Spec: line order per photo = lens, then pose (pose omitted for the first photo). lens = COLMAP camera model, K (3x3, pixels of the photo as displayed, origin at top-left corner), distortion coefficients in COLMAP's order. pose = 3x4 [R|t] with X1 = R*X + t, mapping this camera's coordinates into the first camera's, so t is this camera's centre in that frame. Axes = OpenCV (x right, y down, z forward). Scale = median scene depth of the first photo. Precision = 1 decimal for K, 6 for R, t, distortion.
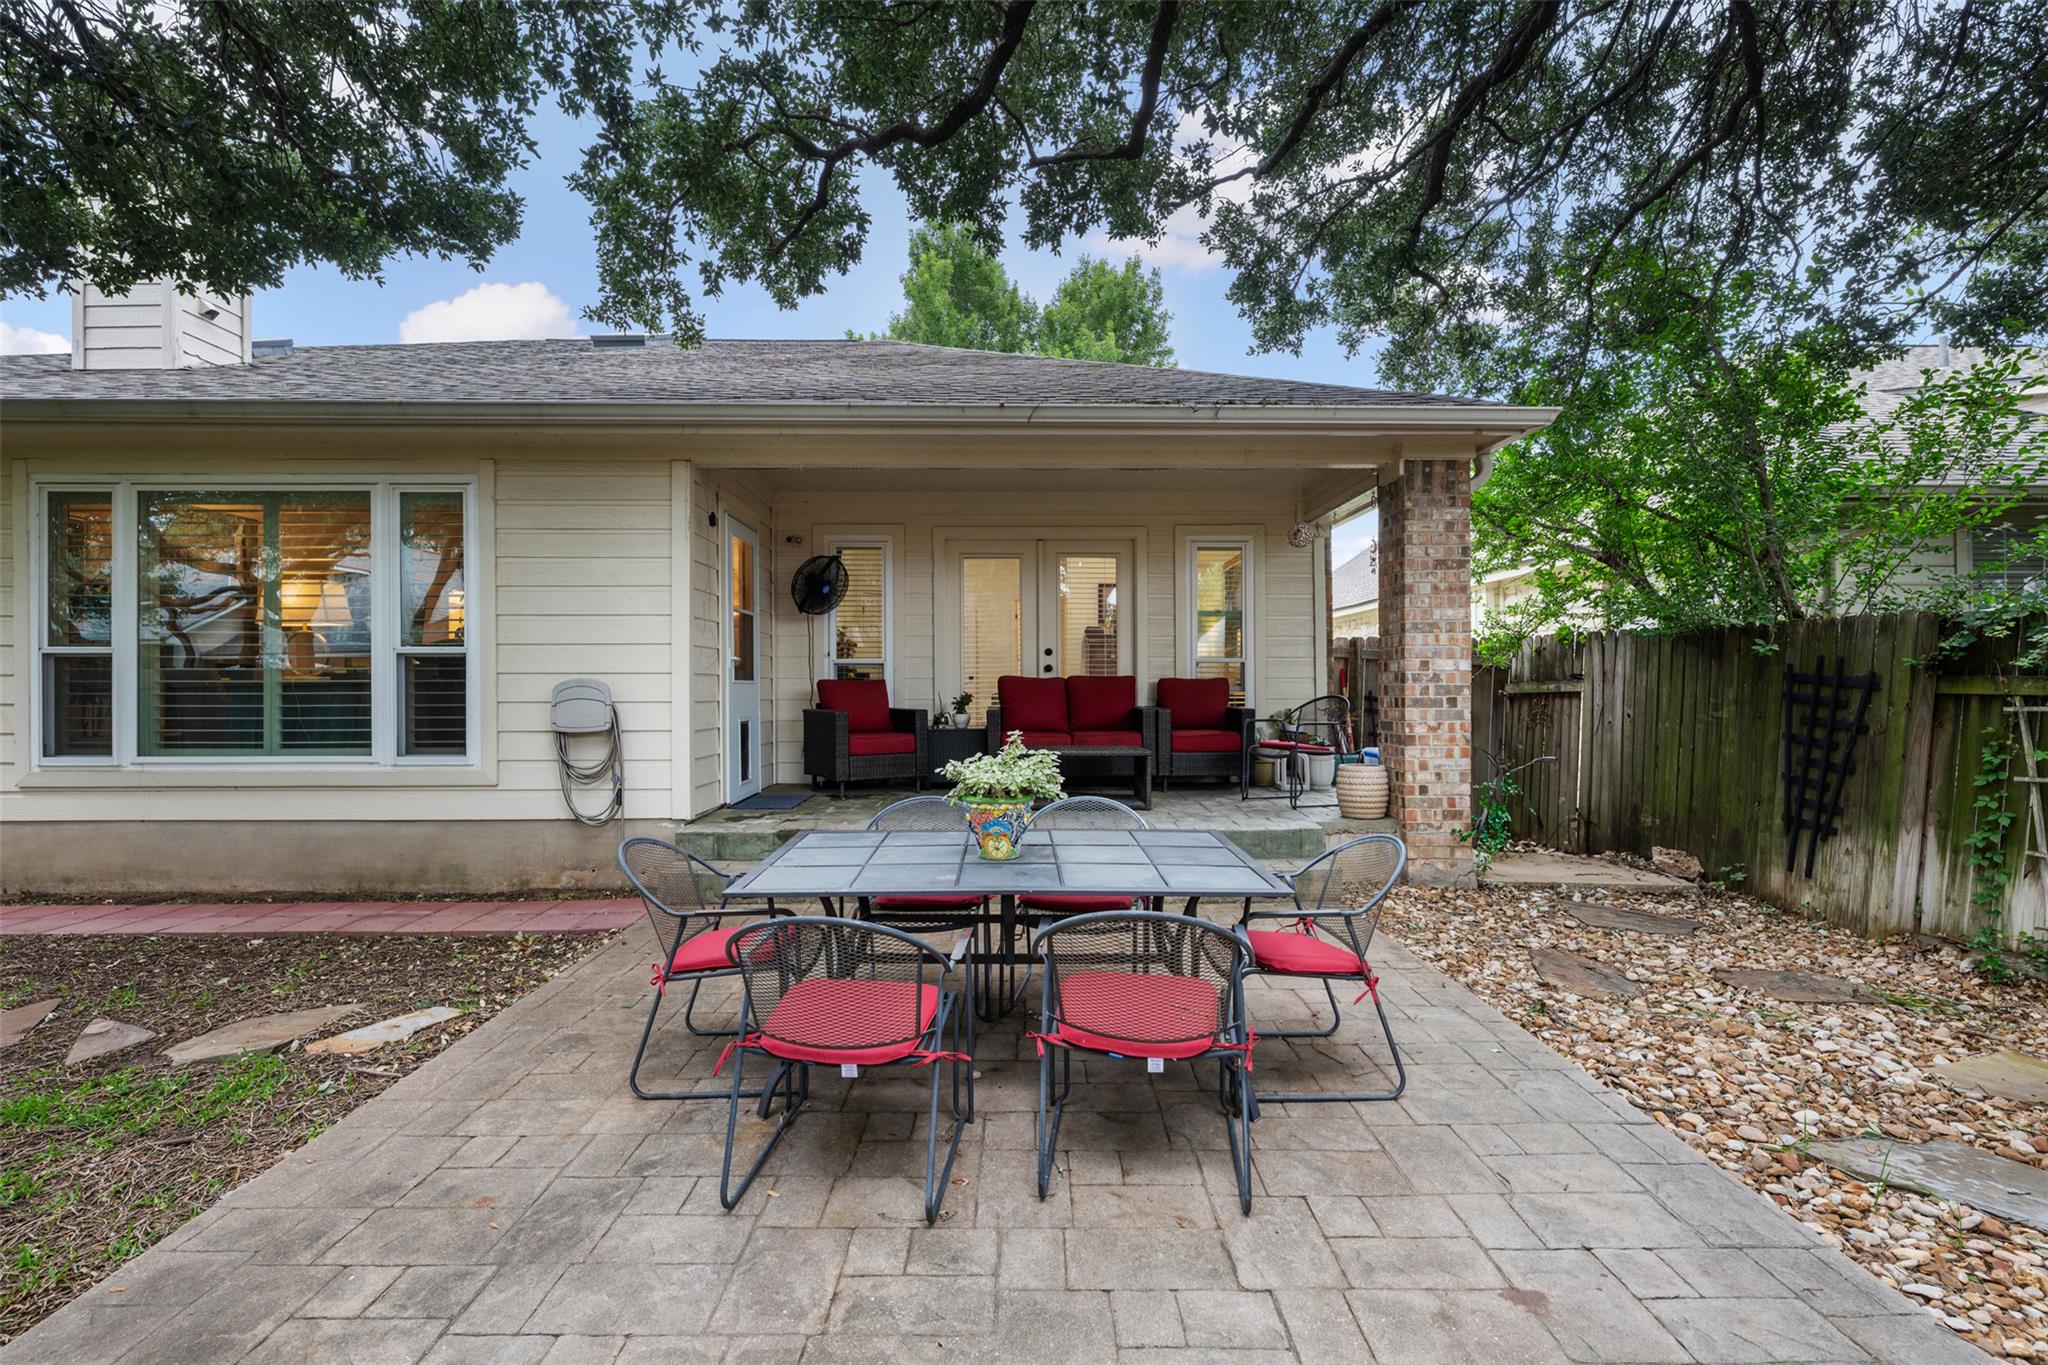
lens RADIAL K [[942.3, 0, 1025.7], [0, 942.3, 687.2], [0, 0, 1]] dist [-0.001080, -0.000076]
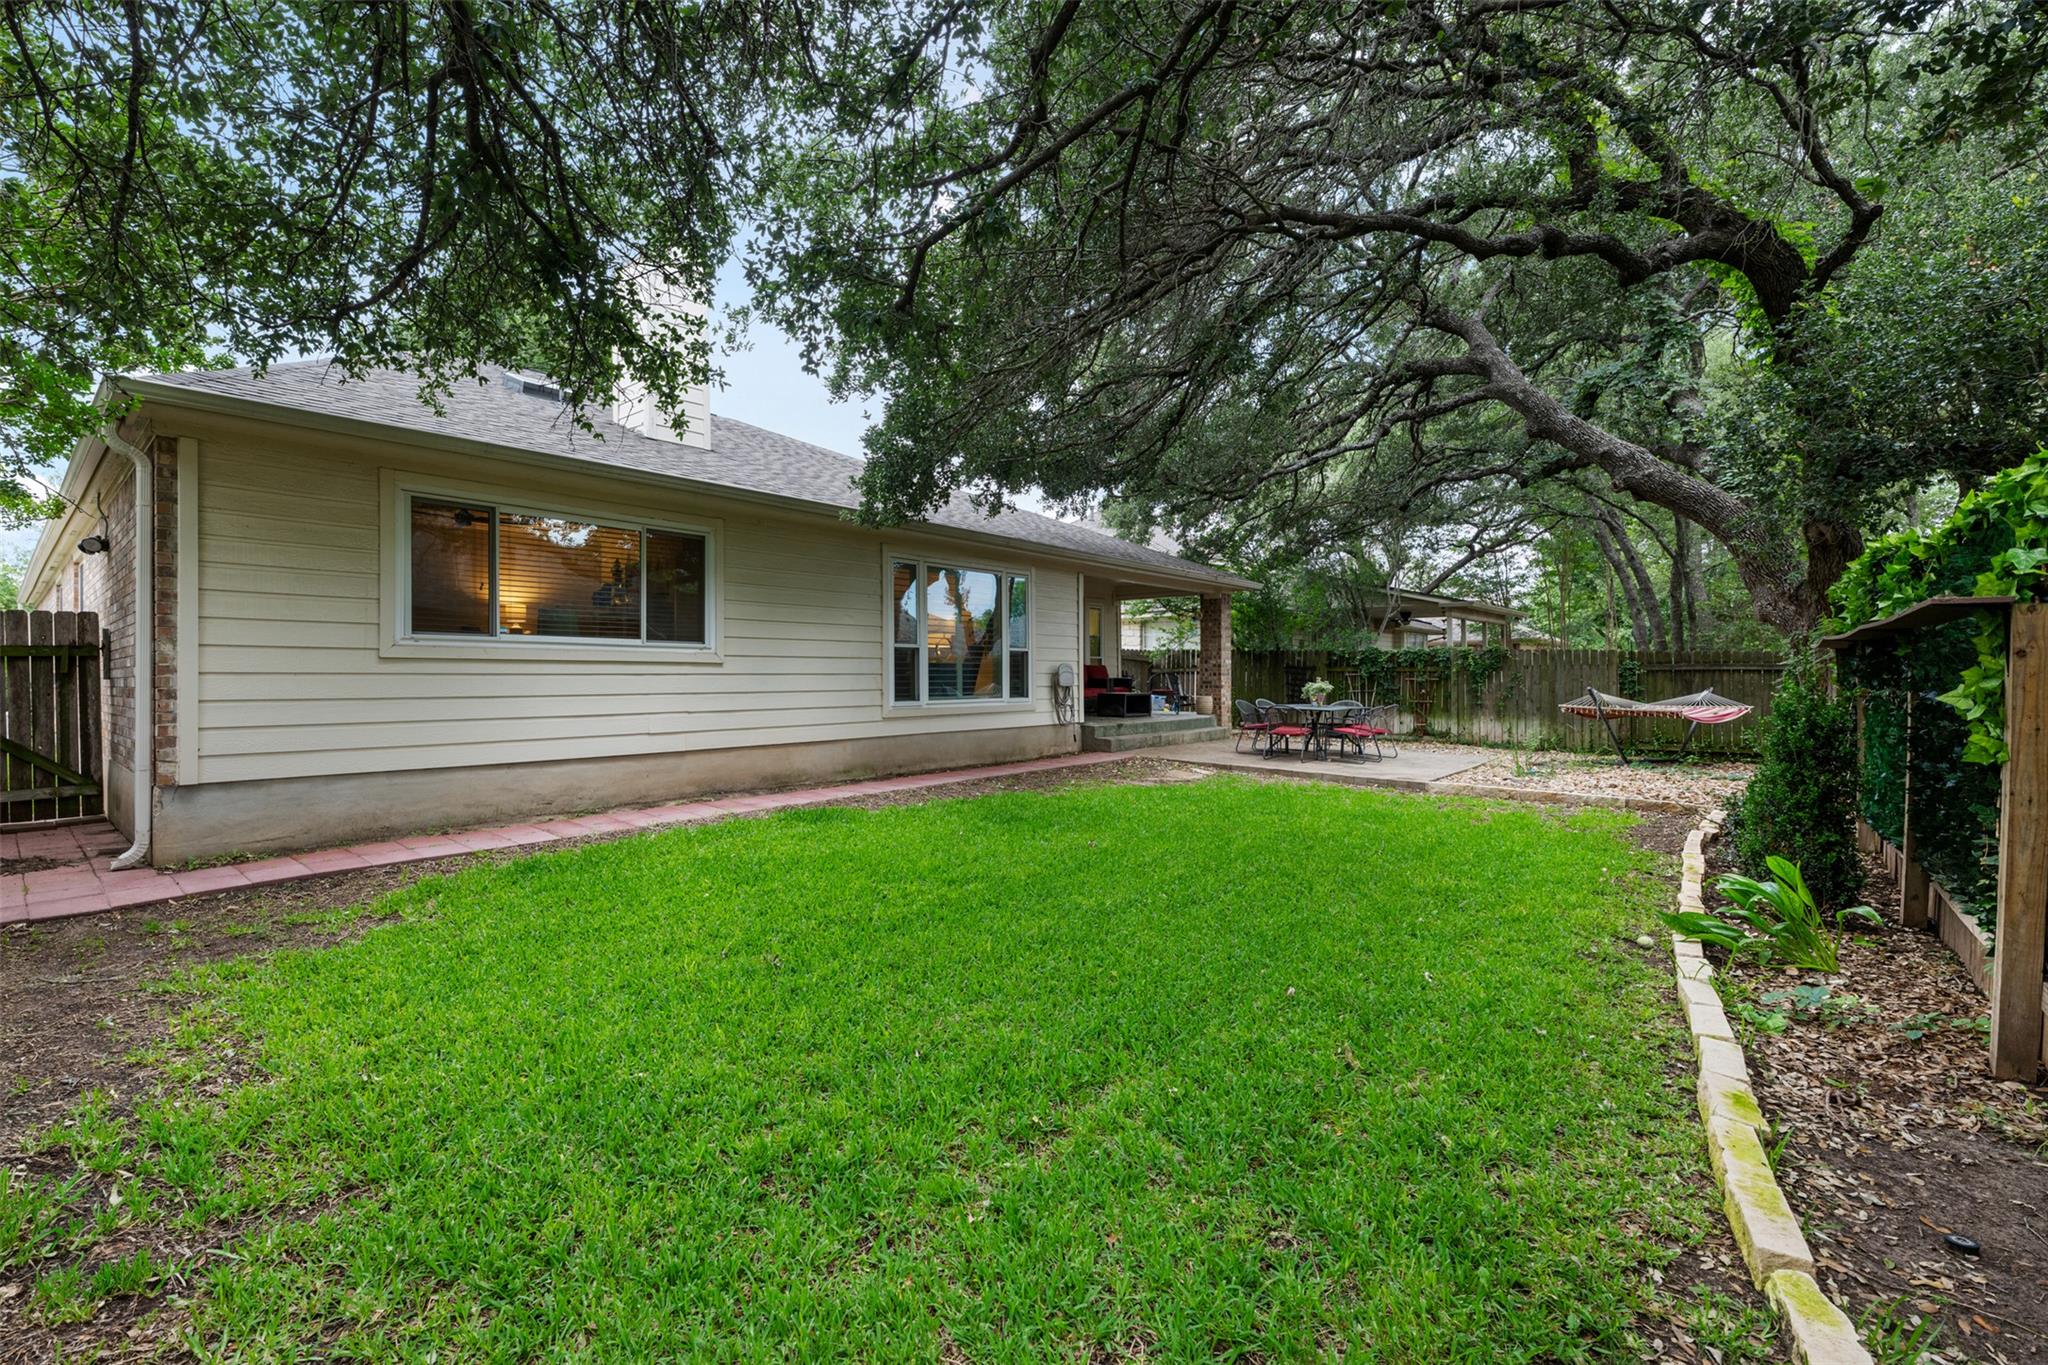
lens RADIAL K [[814.6, 0, 1024.2], [0, 814.6, 682.5], [0, 0, 1]] dist [0.001495, 0.000158]
pose [[0.661391, -0.005841, 0.750019, -2.095549], [0.012275, 0.999920, -0.003036, 0.043338], [-0.749941, 0.011214, 0.661410, -0.286405]]
